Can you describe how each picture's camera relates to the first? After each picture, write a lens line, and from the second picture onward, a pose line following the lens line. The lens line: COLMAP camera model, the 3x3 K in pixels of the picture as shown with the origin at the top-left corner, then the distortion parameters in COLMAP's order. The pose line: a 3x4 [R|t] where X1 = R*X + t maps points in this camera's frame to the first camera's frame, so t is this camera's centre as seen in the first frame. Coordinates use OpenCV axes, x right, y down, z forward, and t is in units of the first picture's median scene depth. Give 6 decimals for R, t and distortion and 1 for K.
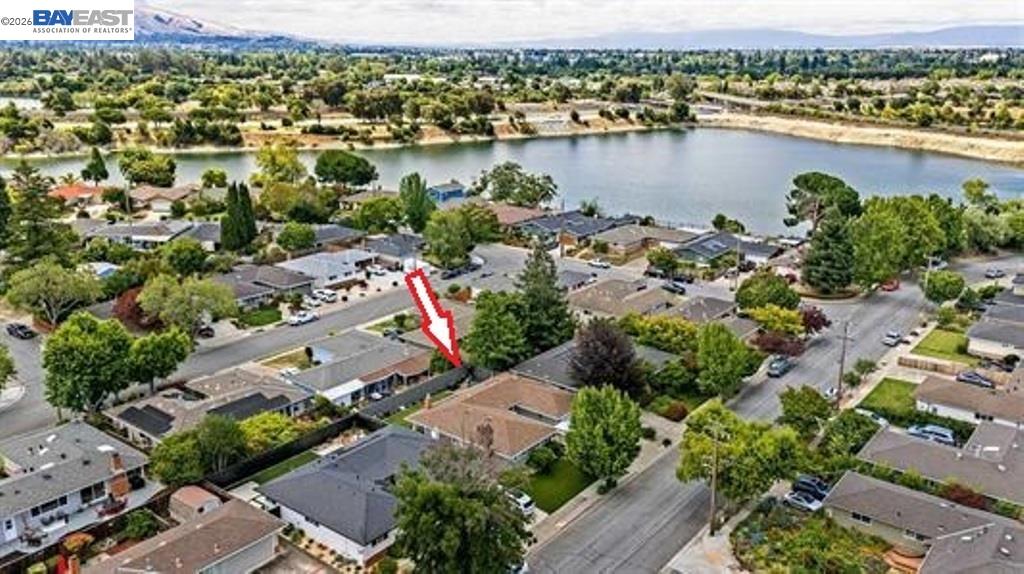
lens RADIAL K [[837.3, 0, 512.6], [0, 837.3, 284.9], [0, 0, 1]] dist [0.065368, -0.029891]
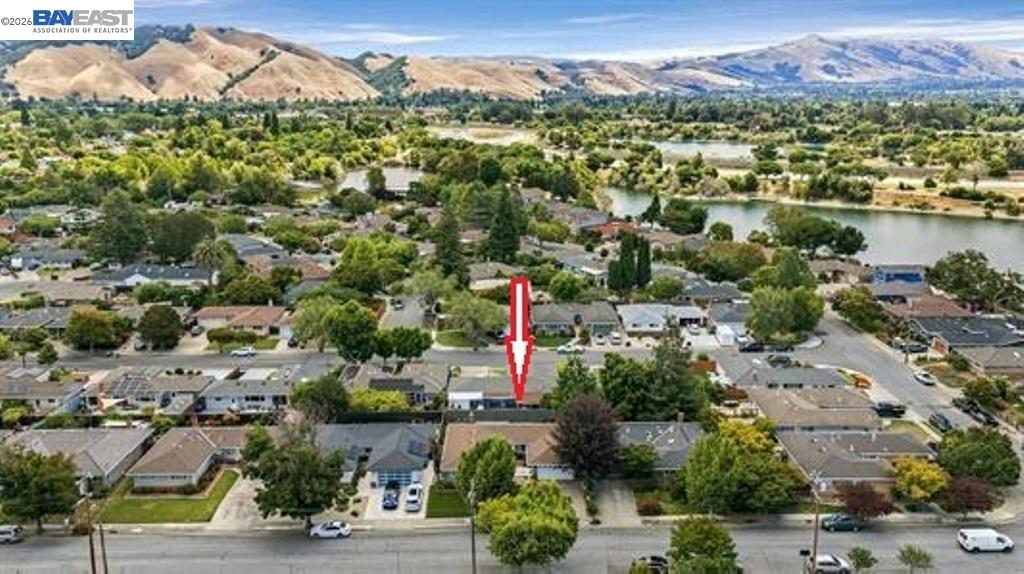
lens RADIAL K [[837.3, 0, 509.5], [0, 837.3, 285.3], [0, 0, 1]] dist [0.065368, -0.029891]
pose [[0.623984, 0.167539, -0.763266, 0.191988], [-0.206757, 0.977334, 0.045499, -0.027671], [0.753588, 0.129420, 0.644481, 0.046793]]
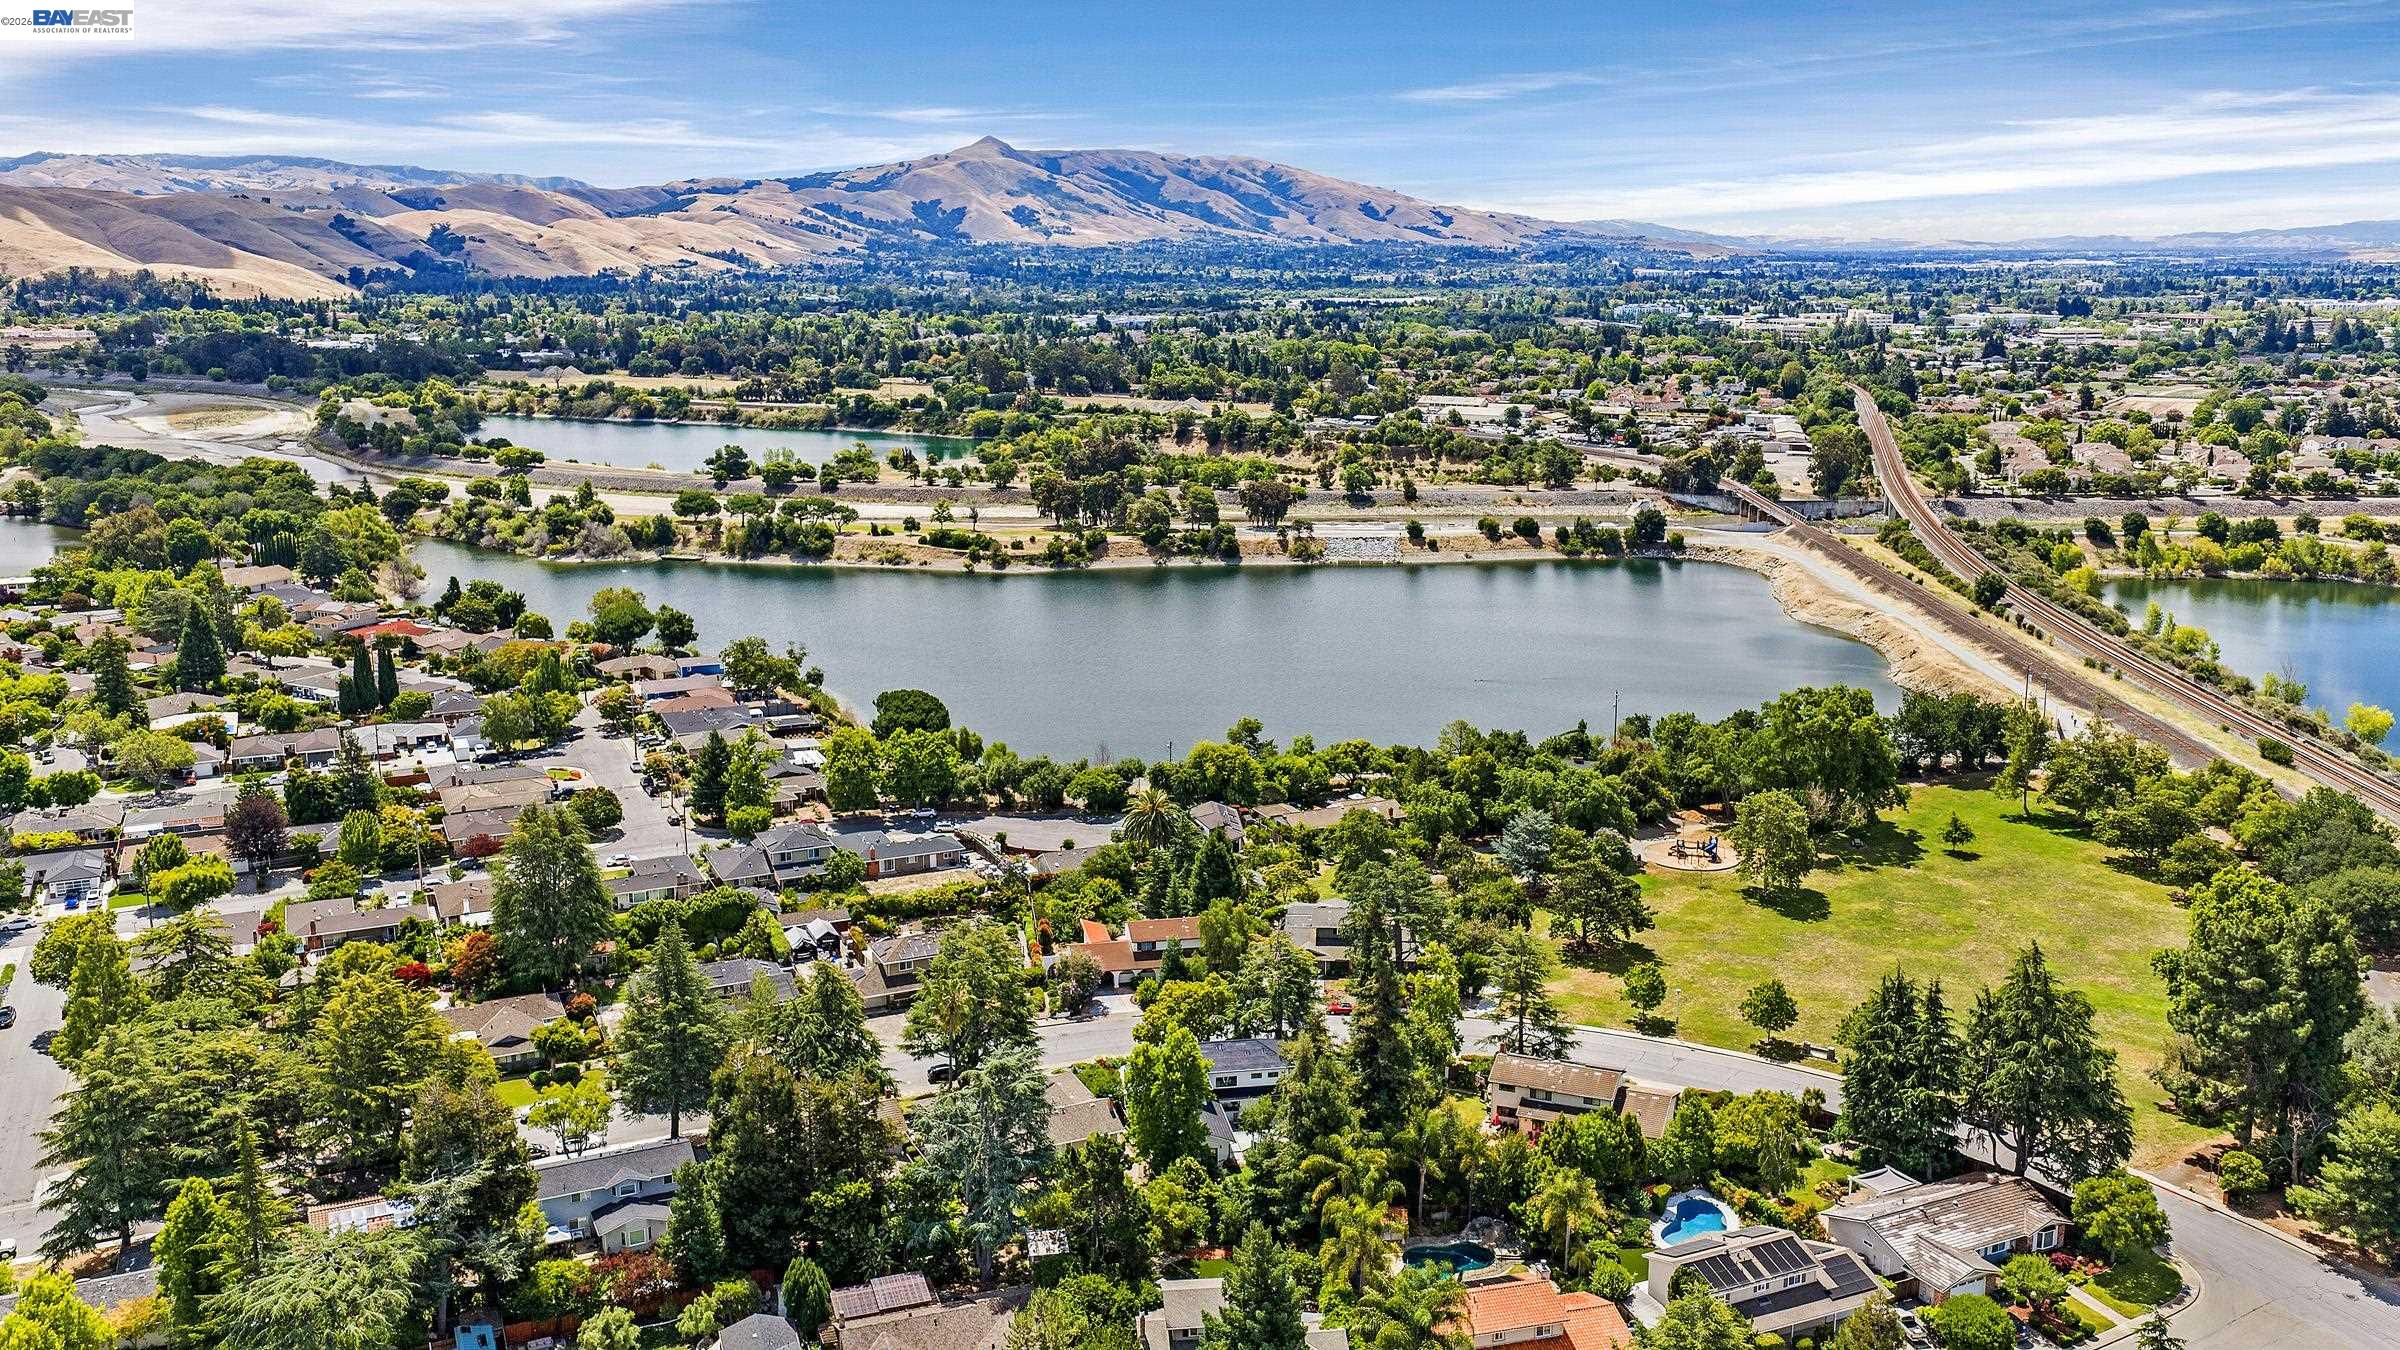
lens RADIAL K [[1962.4, 0, 1140.7], [0, 1962.4, 678.5], [0, 0, 1]] dist [0.065368, -0.029891]
pose [[0.880727, 0.090428, -0.464911, 0.623572], [-0.120779, 0.992032, -0.035847, -0.043642], [0.457965, 0.087723, 0.884632, -0.254355]]
